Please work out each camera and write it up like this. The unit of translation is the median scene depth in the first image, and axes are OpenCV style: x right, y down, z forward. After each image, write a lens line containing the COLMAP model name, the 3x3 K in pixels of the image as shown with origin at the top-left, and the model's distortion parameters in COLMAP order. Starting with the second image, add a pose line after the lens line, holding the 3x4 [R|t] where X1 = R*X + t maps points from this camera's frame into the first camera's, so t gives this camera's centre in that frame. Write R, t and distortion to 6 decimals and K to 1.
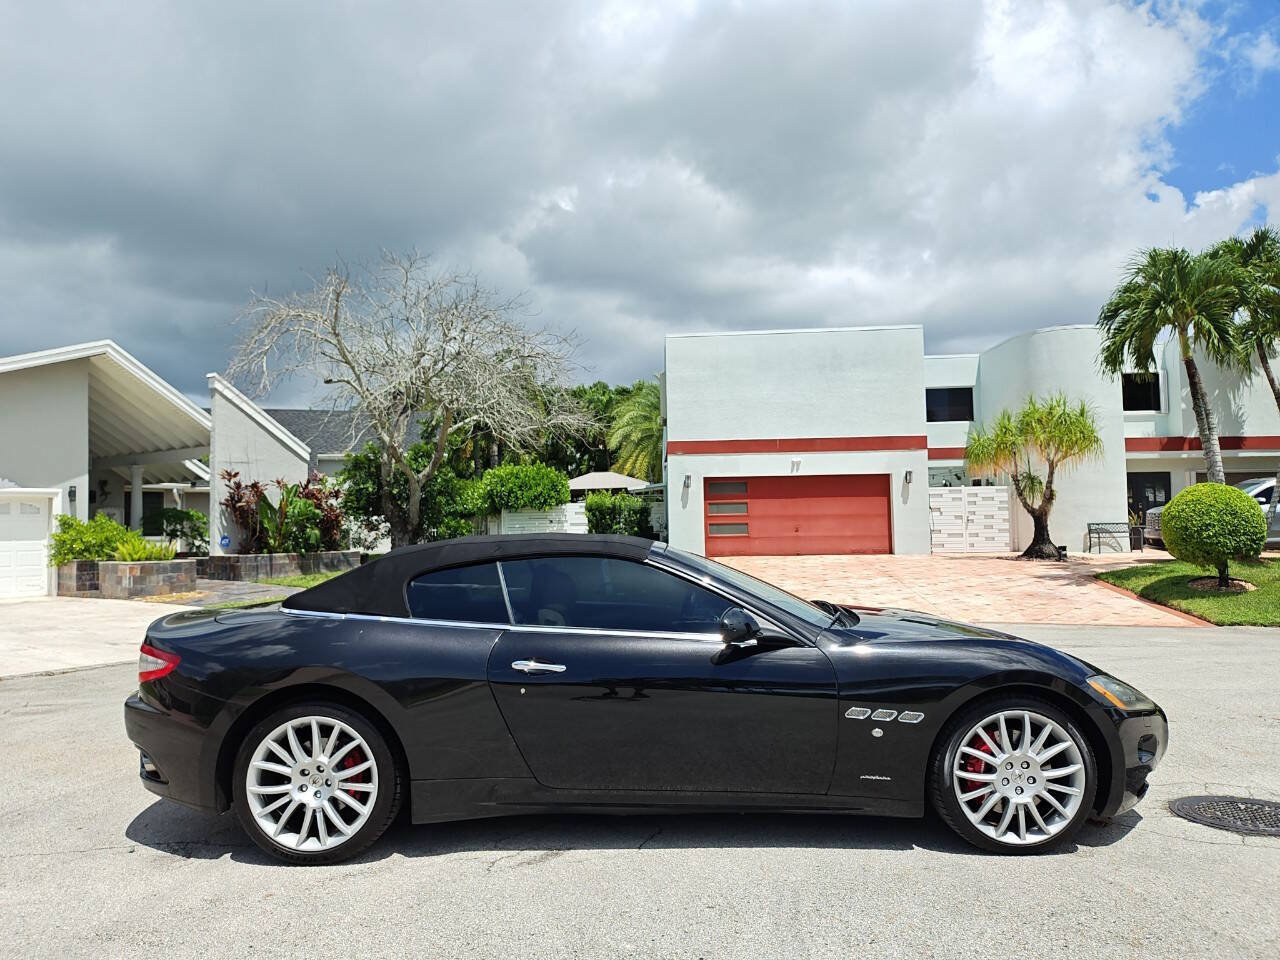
lens RADIAL K [[916.2, 0, 631.3], [0, 916.2, 478.8], [0, 0, 1]] dist [0.060423, -0.088277]
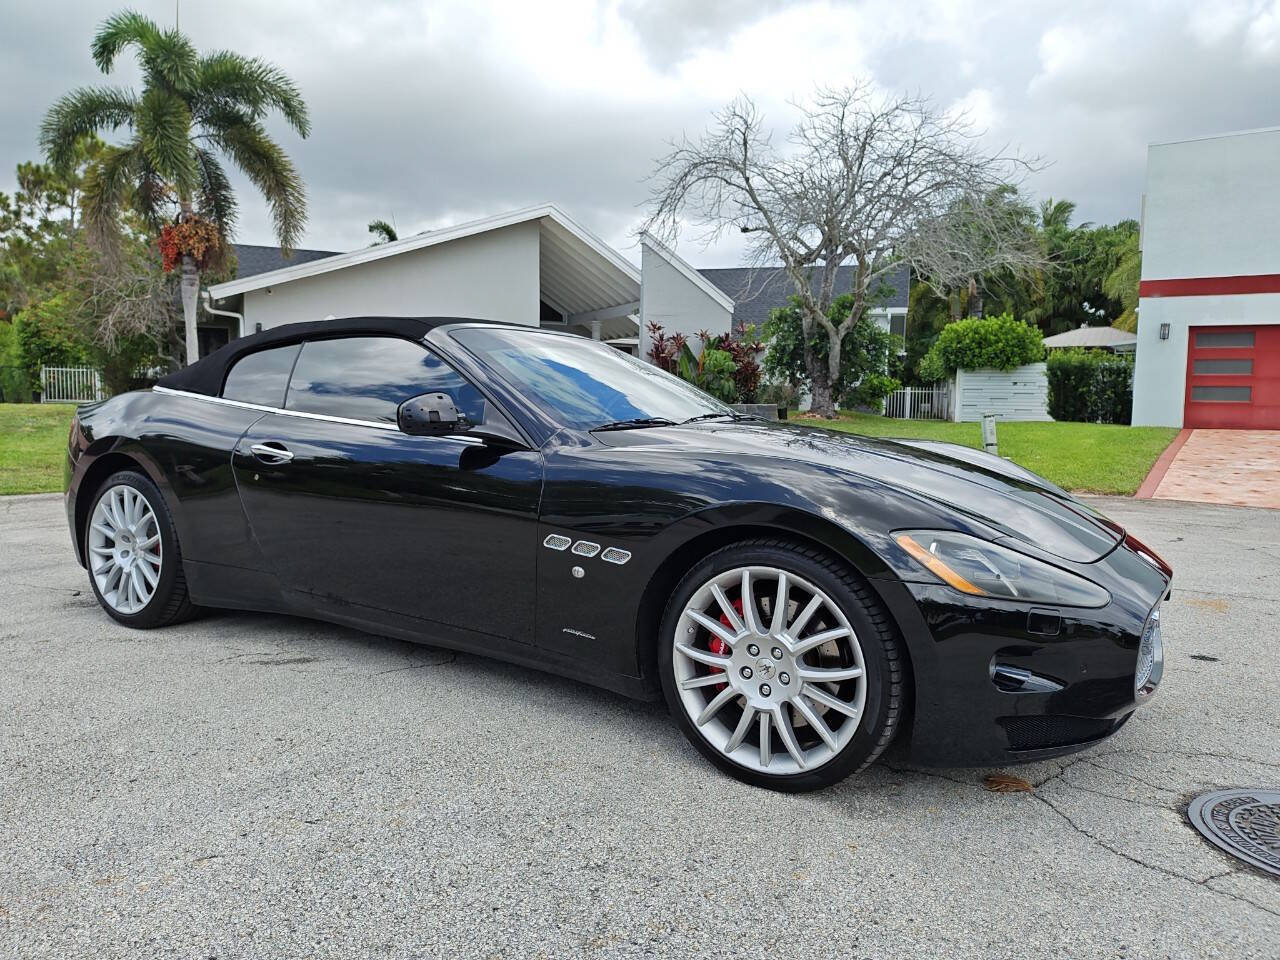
lens RADIAL K [[929.7, 0, 618.5], [0, 929.7, 474.5], [0, 0, 1]] dist [0.052372, -0.081584]
pose [[0.851954, 0.075379, -0.518162, 0.092578], [-0.002835, 0.990233, 0.139391, 0.014509], [0.523608, -0.117286, 0.843847, 0.060482]]
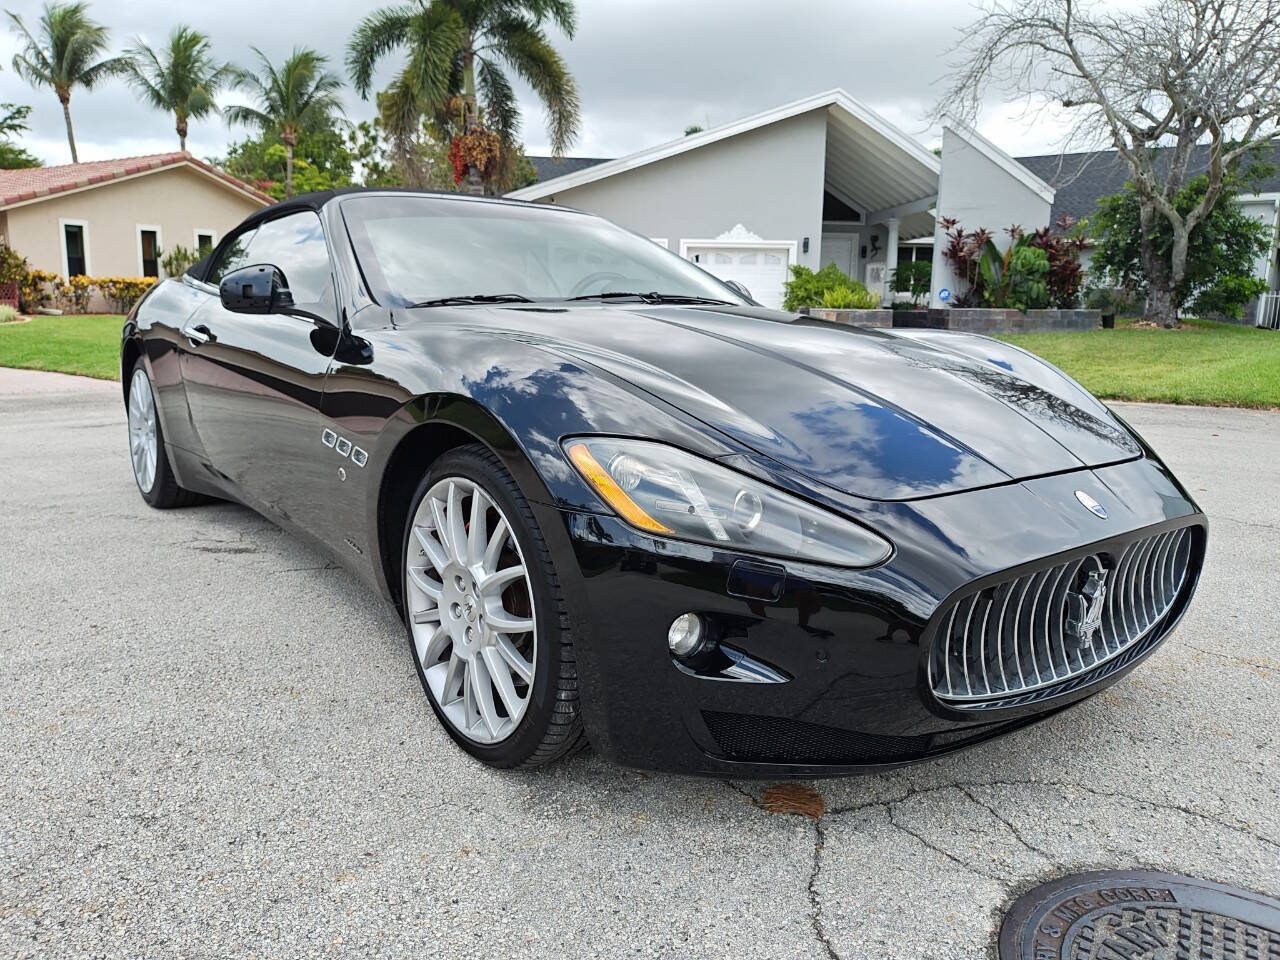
lens RADIAL K [[929.7, 0, 618.5], [0, 929.7, 474.5], [0, 0, 1]] dist [0.052372, -0.081584]
pose [[0.630218, 0.168416, -0.757932, 0.117610], [0.017165, 0.972930, 0.230462, 0.019621], [0.776228, -0.158251, 0.610268, 0.107991]]
